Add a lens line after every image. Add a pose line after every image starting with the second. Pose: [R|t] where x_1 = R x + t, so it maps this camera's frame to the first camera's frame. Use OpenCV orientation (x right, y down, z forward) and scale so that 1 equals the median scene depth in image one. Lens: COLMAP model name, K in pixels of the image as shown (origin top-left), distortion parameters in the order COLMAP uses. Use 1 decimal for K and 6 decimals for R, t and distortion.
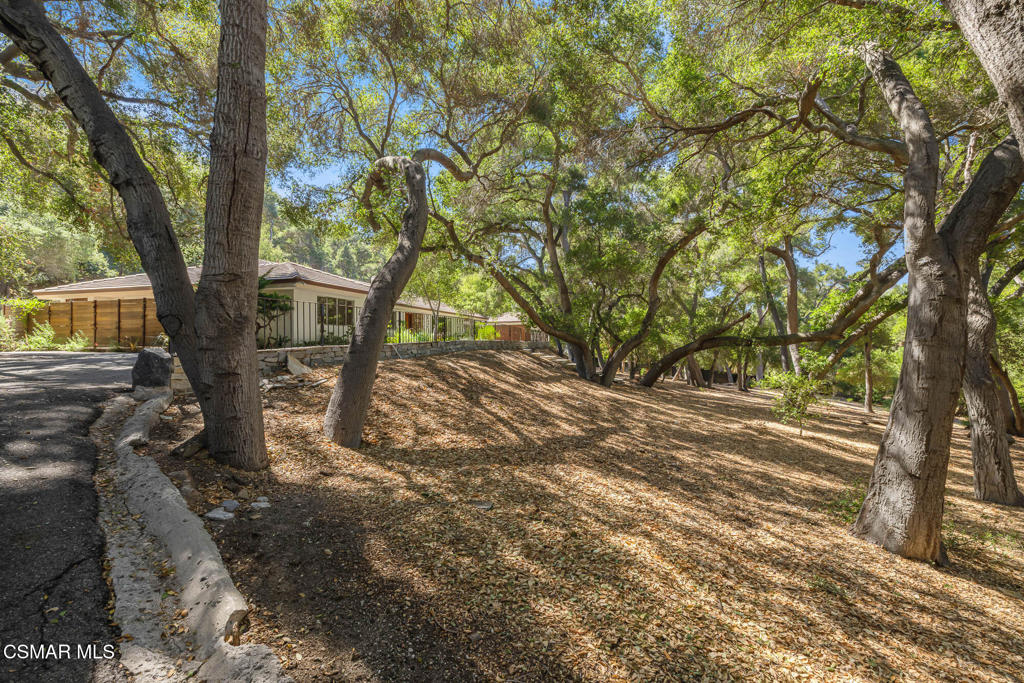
lens RADIAL K [[430.0, 0, 506.3], [0, 430.0, 340.0], [0, 0, 1]] dist [-0.001693, -0.000426]
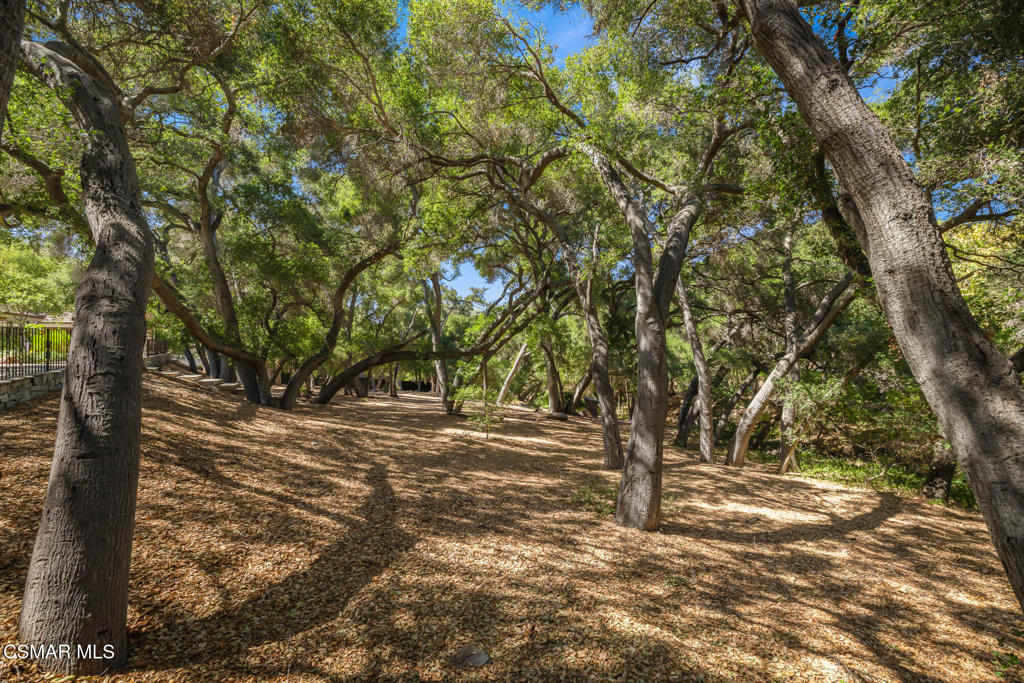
lens RADIAL K [[430.0, 0, 510.2], [0, 430.0, 347.0], [0, 0, 1]] dist [-0.001693, -0.000426]
pose [[0.682974, 0.001669, 0.730441, -0.351006], [-0.004354, 0.999989, 0.001786, -0.084459], [-0.730430, -0.004400, 0.682973, 0.319730]]
